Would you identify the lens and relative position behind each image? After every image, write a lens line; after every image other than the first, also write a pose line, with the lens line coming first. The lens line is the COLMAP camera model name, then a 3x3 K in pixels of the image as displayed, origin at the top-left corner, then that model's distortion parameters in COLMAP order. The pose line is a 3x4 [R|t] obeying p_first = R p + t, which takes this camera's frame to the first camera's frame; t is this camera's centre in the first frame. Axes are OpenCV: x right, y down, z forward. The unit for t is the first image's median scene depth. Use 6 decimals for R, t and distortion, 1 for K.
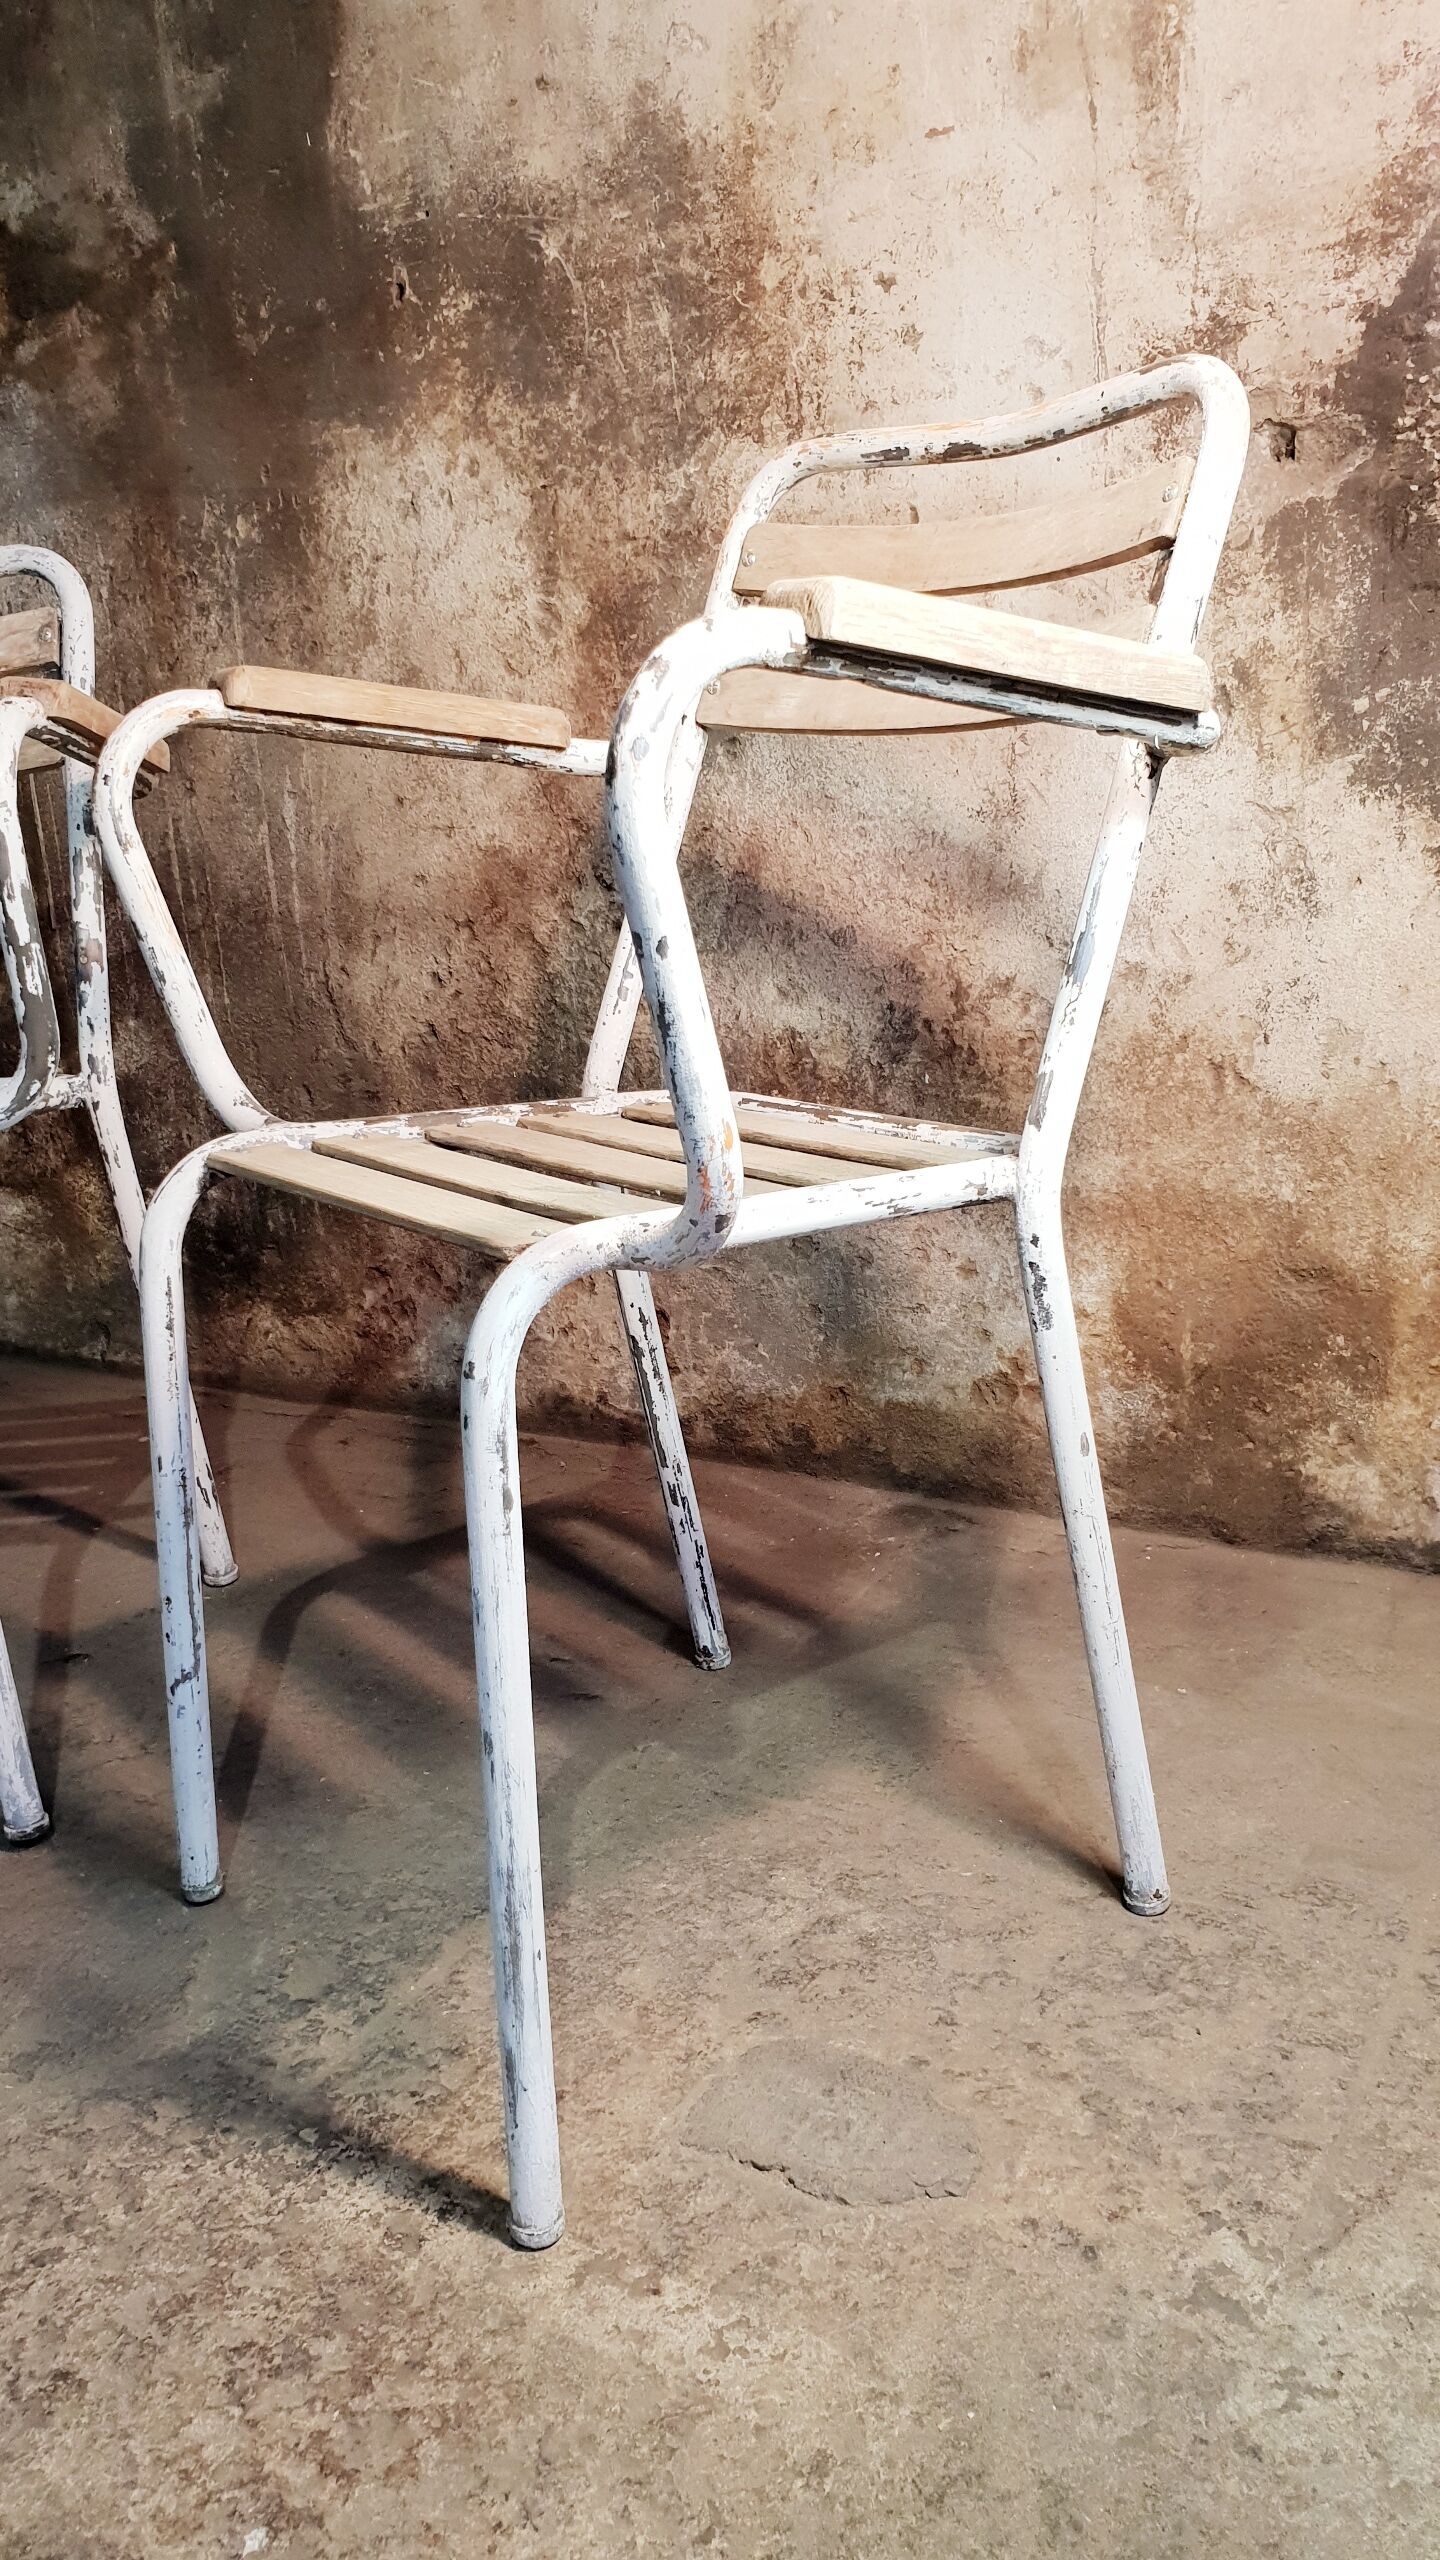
lens RADIAL K [[2051.1, 0, 731.5], [0, 2051.1, 1266.8], [0, 0, 1]] dist [-0.030638, 0.081882]
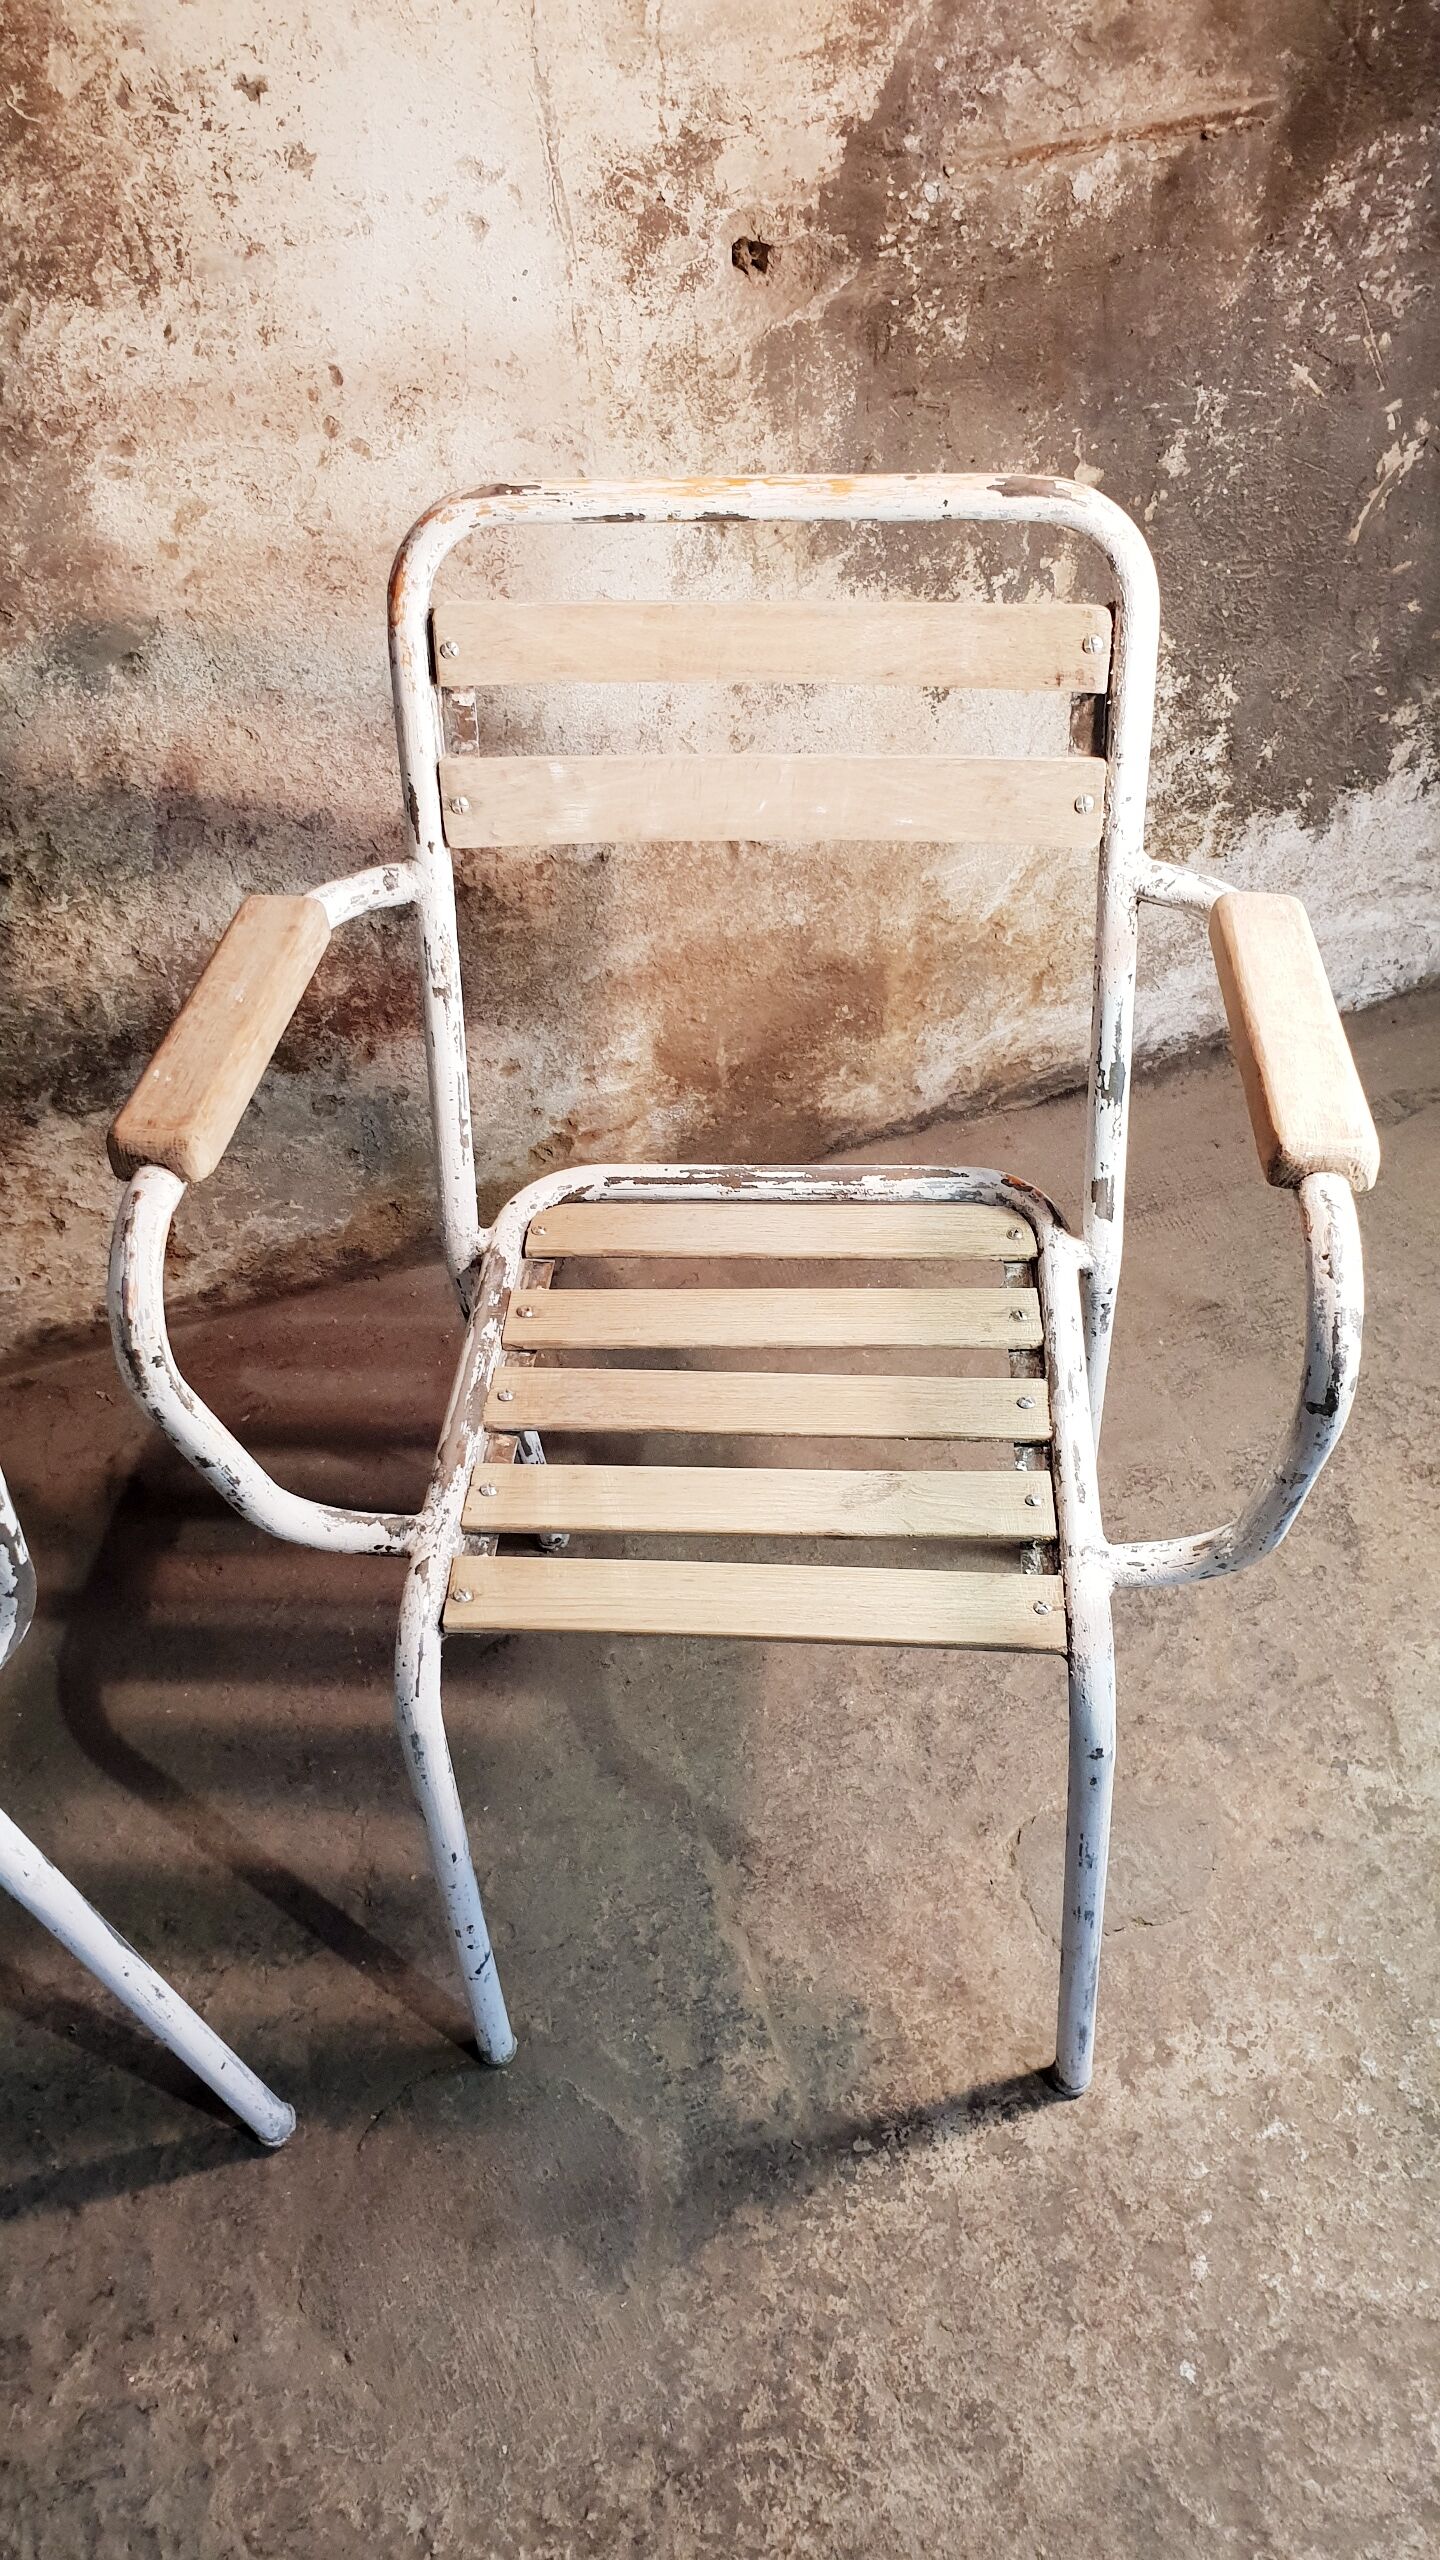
lens RADIAL K [[2037.4, 0, 751.2], [0, 2037.4, 1274.0], [0, 0, 1]] dist [-0.032109, 0.083153]
pose [[0.660228, -0.543018, 0.518875, -0.405523], [0.199528, 0.792838, 0.575845, -0.500796], [-0.724078, -0.276659, 0.631800, 0.256469]]
